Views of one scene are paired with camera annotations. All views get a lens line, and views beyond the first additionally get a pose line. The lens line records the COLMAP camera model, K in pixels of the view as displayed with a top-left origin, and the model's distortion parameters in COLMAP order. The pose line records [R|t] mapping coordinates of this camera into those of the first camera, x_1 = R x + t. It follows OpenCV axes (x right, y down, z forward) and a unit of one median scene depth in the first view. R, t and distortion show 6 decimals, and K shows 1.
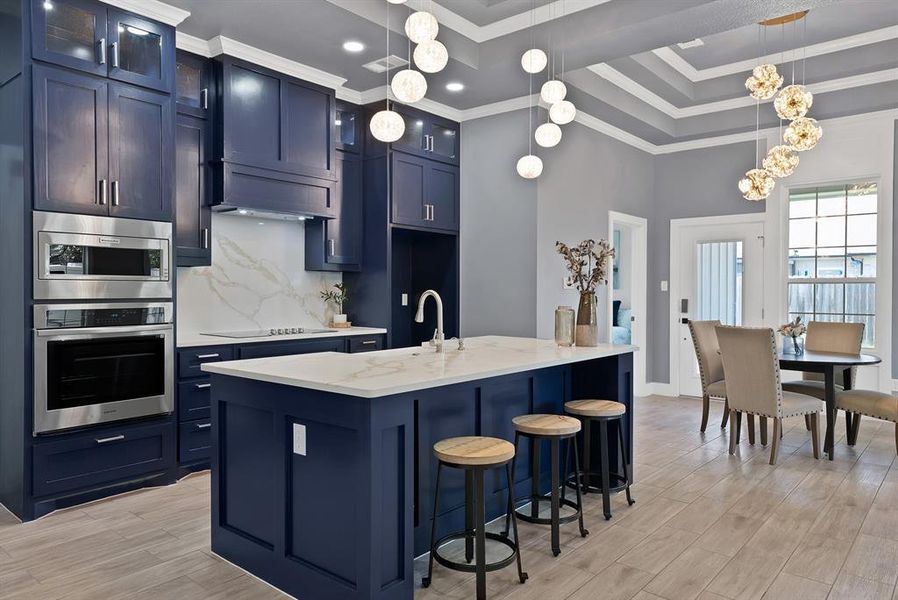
lens RADIAL K [[615.4, 0, 472.9], [0, 615.4, 286.9], [0, 0, 1]] dist [0.042909, 0.000697]
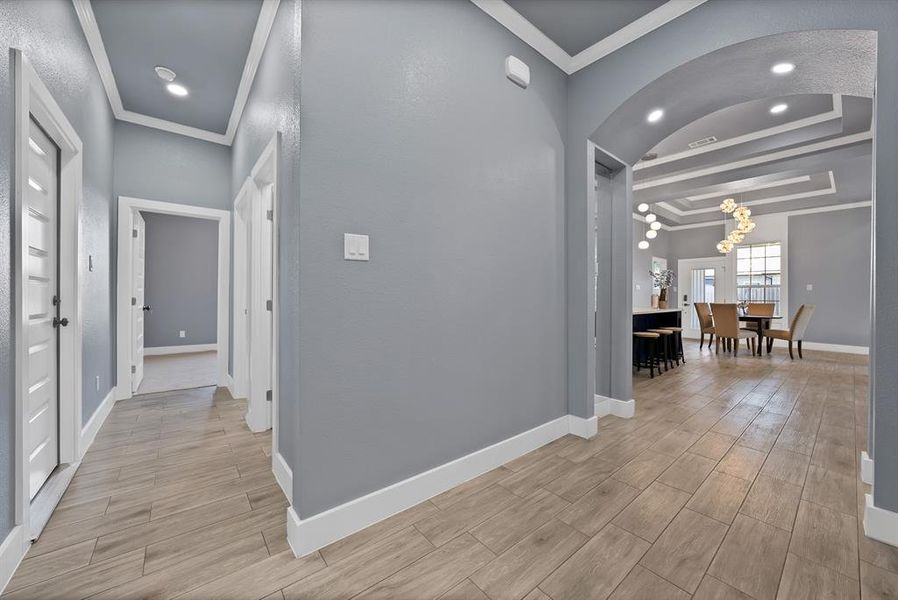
lens RADIAL K [[345.3, 0, 457.6], [0, 345.3, 293.8], [0, 0, 1]] dist [-0.012903, 0.003869]
pose [[0.983075, -0.006412, -0.183090, -0.442367], [0.005494, 0.999970, -0.005518, 0.032867], [0.183120, 0.004418, 0.983081, -0.689425]]
